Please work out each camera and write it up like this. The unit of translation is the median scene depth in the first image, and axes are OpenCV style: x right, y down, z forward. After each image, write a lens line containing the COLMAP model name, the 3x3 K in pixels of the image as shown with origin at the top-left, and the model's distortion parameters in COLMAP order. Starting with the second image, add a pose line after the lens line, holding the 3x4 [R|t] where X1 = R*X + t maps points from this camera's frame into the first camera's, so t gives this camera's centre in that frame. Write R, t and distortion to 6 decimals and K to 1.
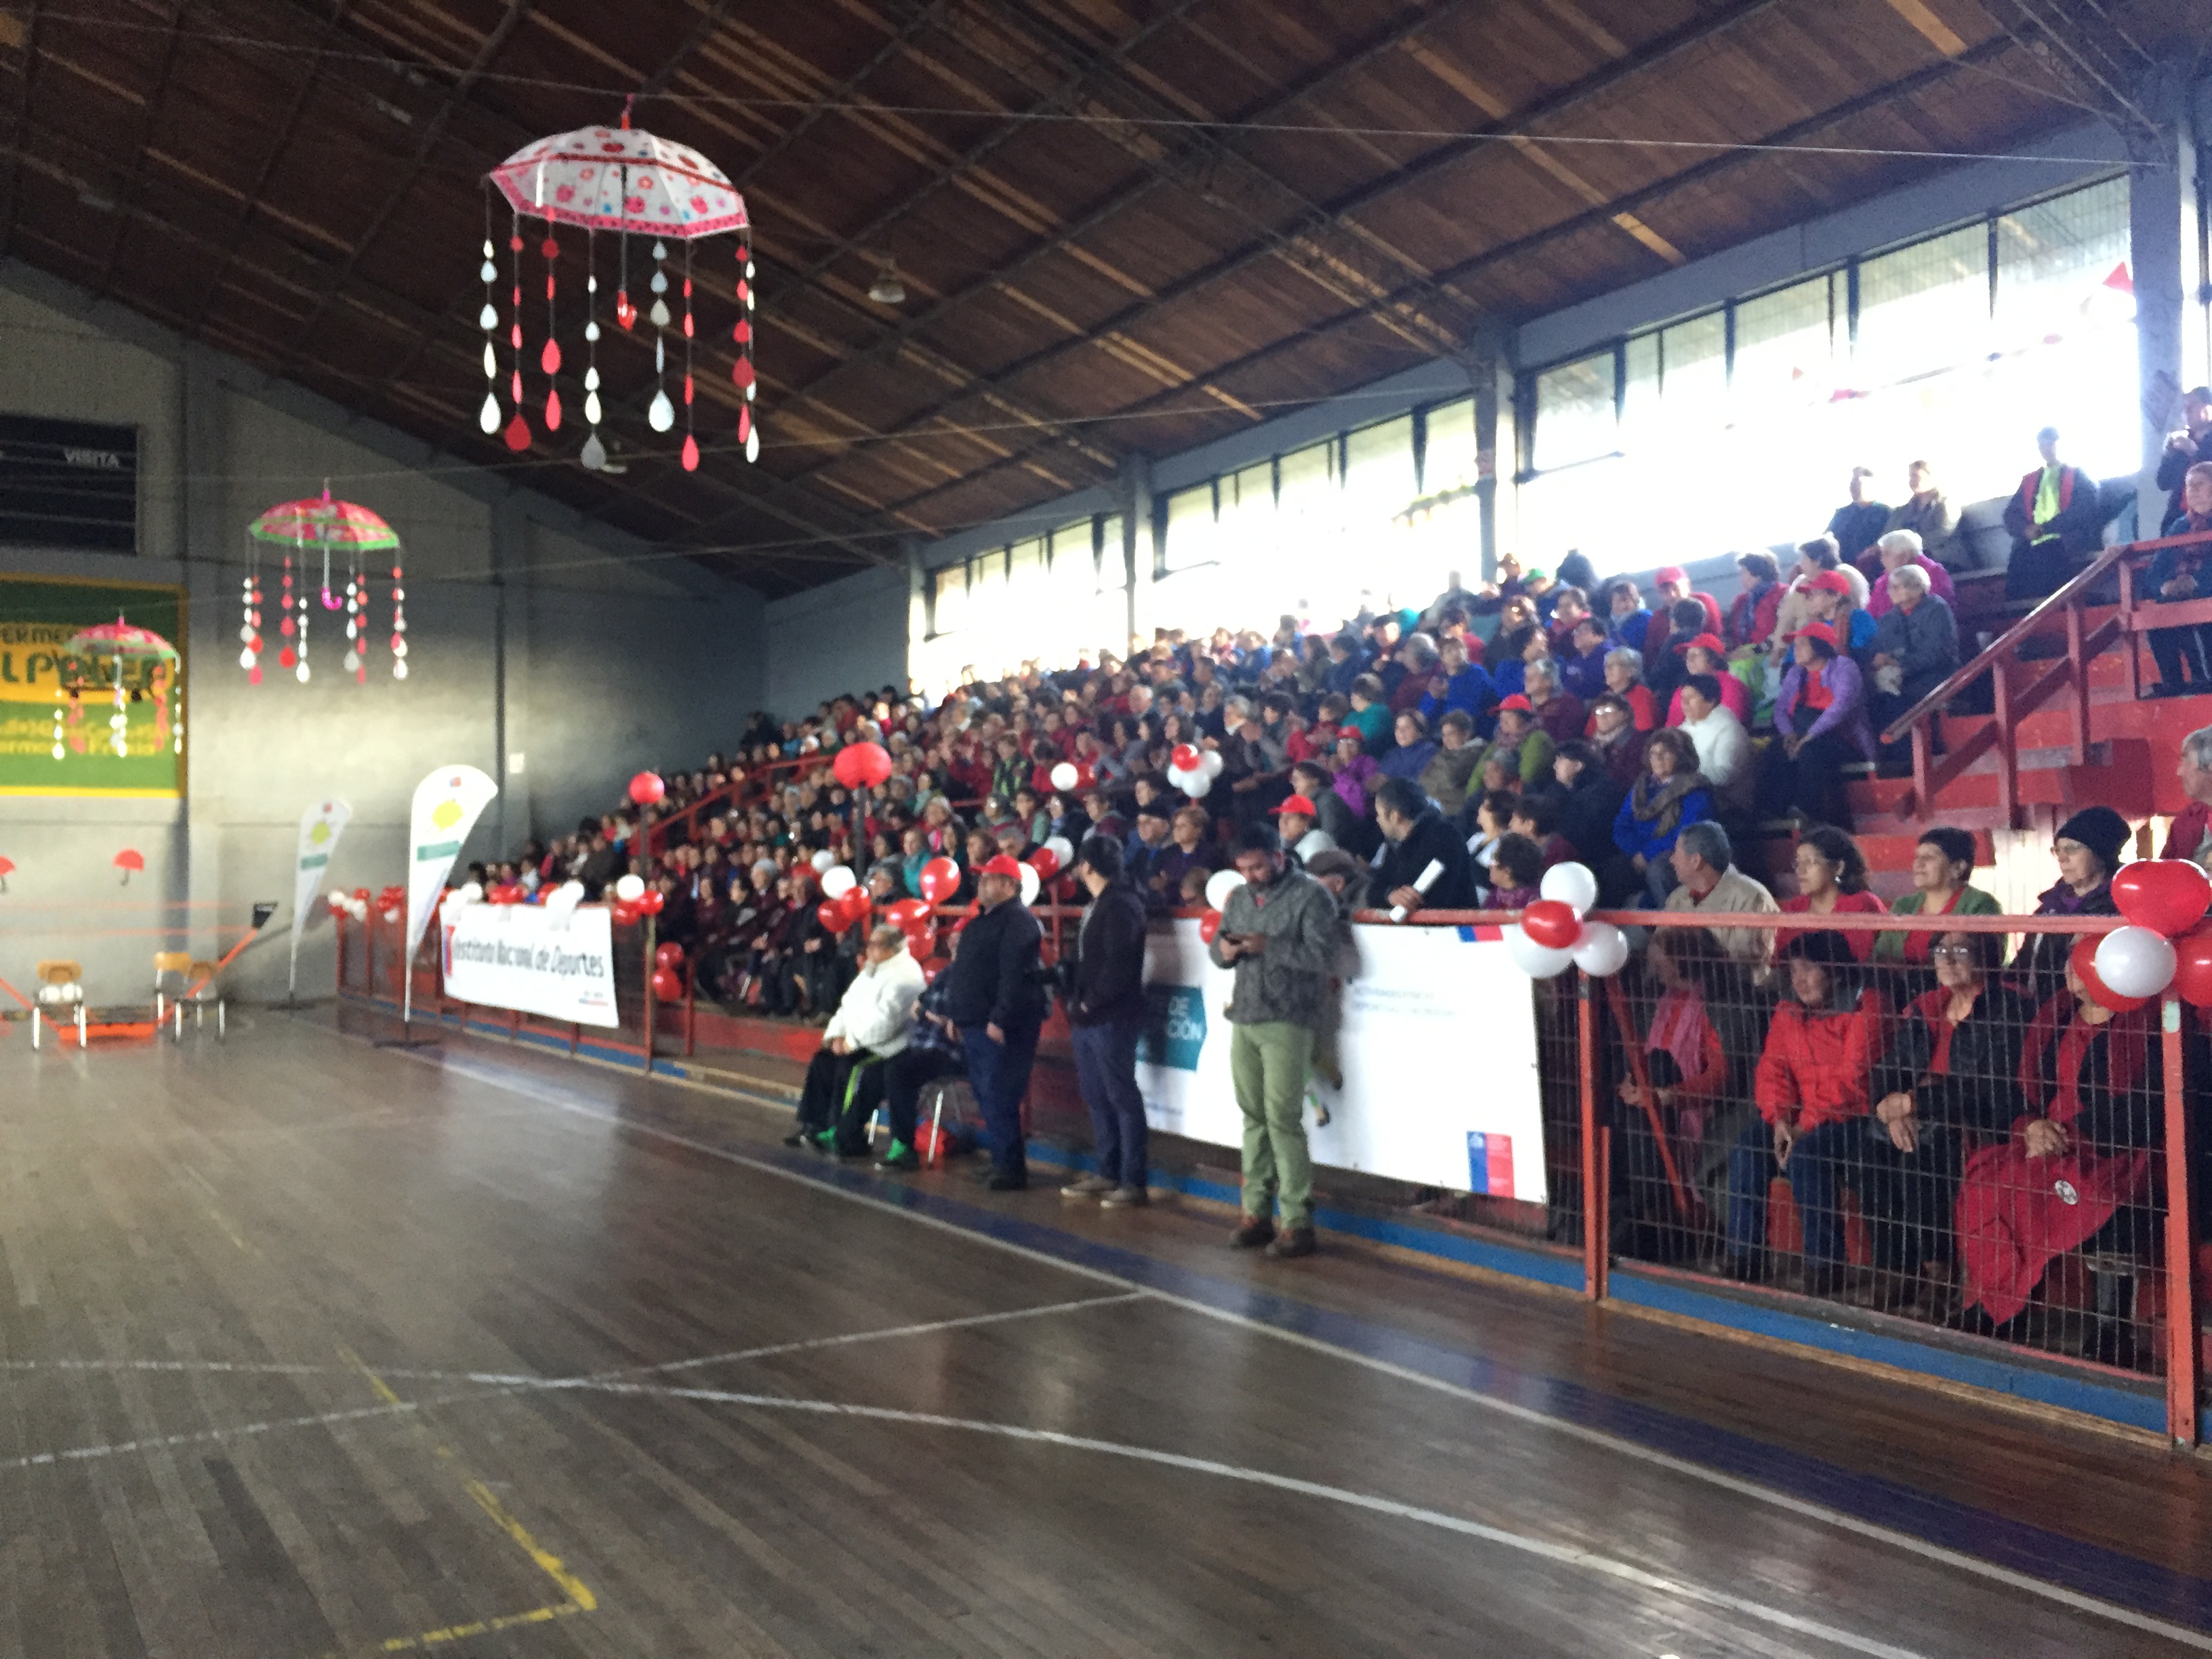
lens RADIAL K [[1910.9, 0, 1108.6], [0, 1910.9, 828.3], [0, 0, 1]] dist [0.066232, -0.089640]
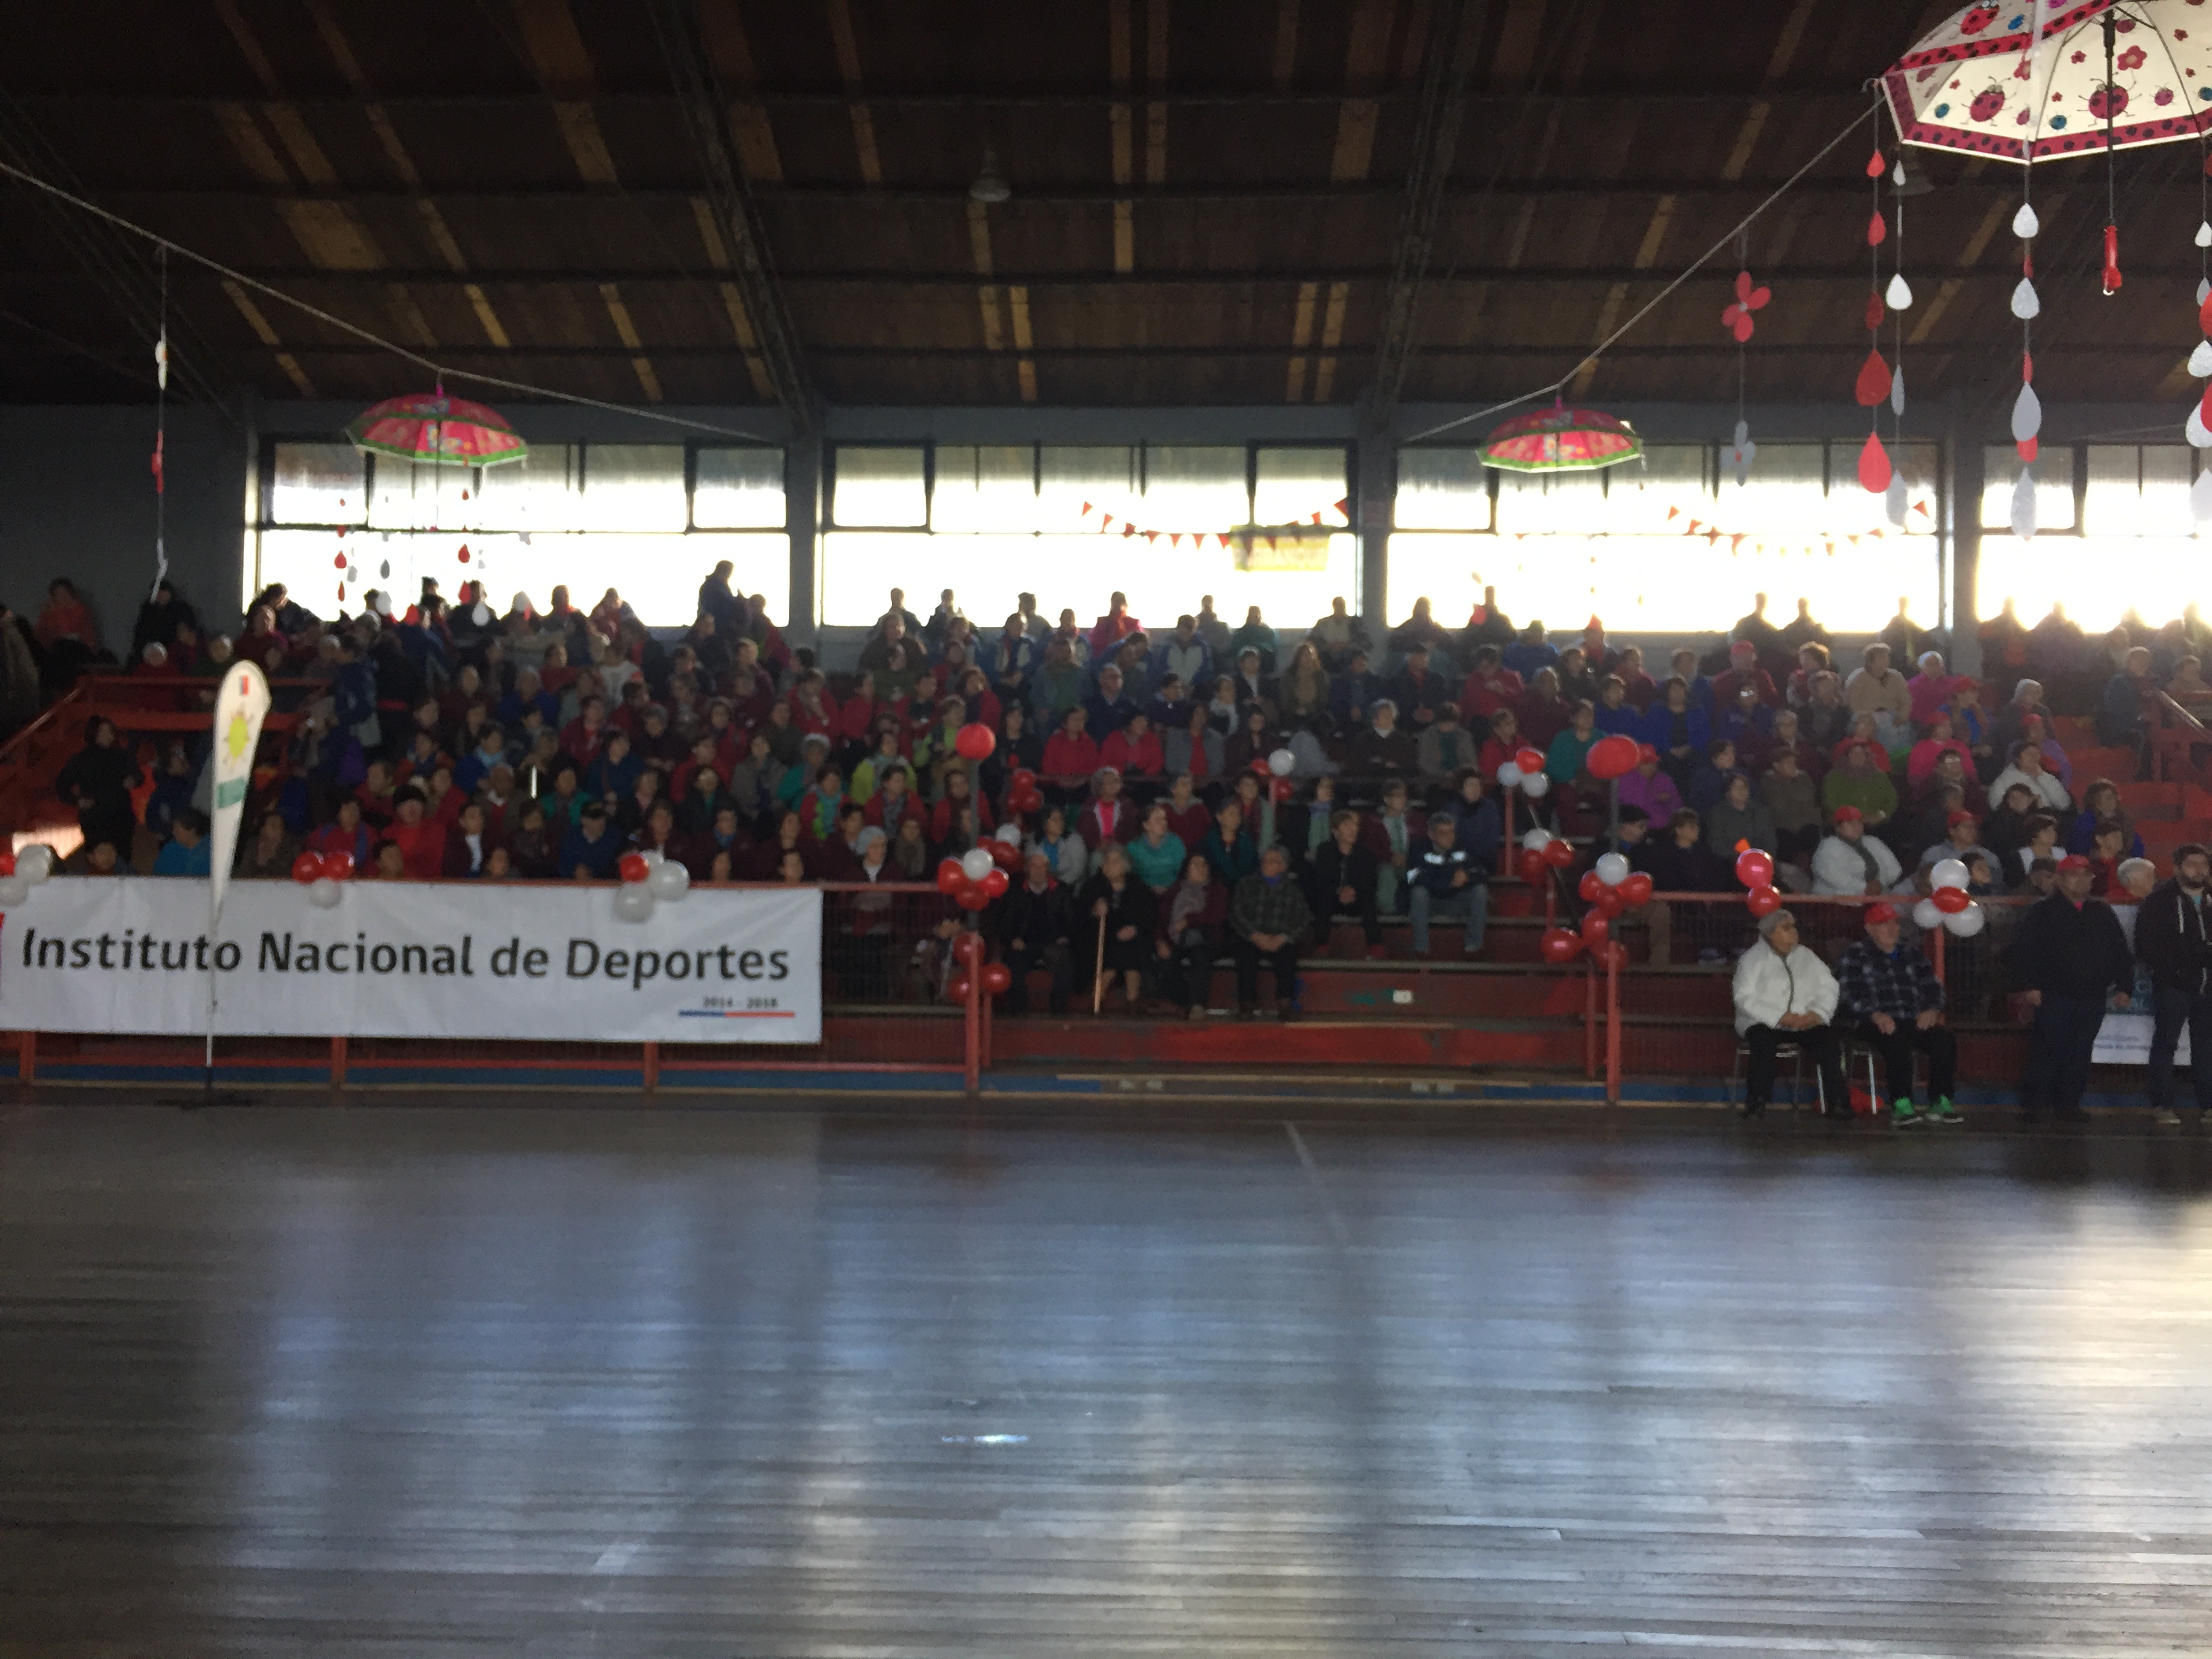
lens RADIAL K [[1899.7, 0, 1102.5], [0, 1899.7, 823.5], [0, 0, 1]] dist [0.070466, -0.095196]
pose [[0.550685, 0.038409, 0.833829, -0.642694], [-0.042188, 0.998945, -0.018152, 0.019179], [-0.833647, -0.025182, 0.551724, 0.373204]]
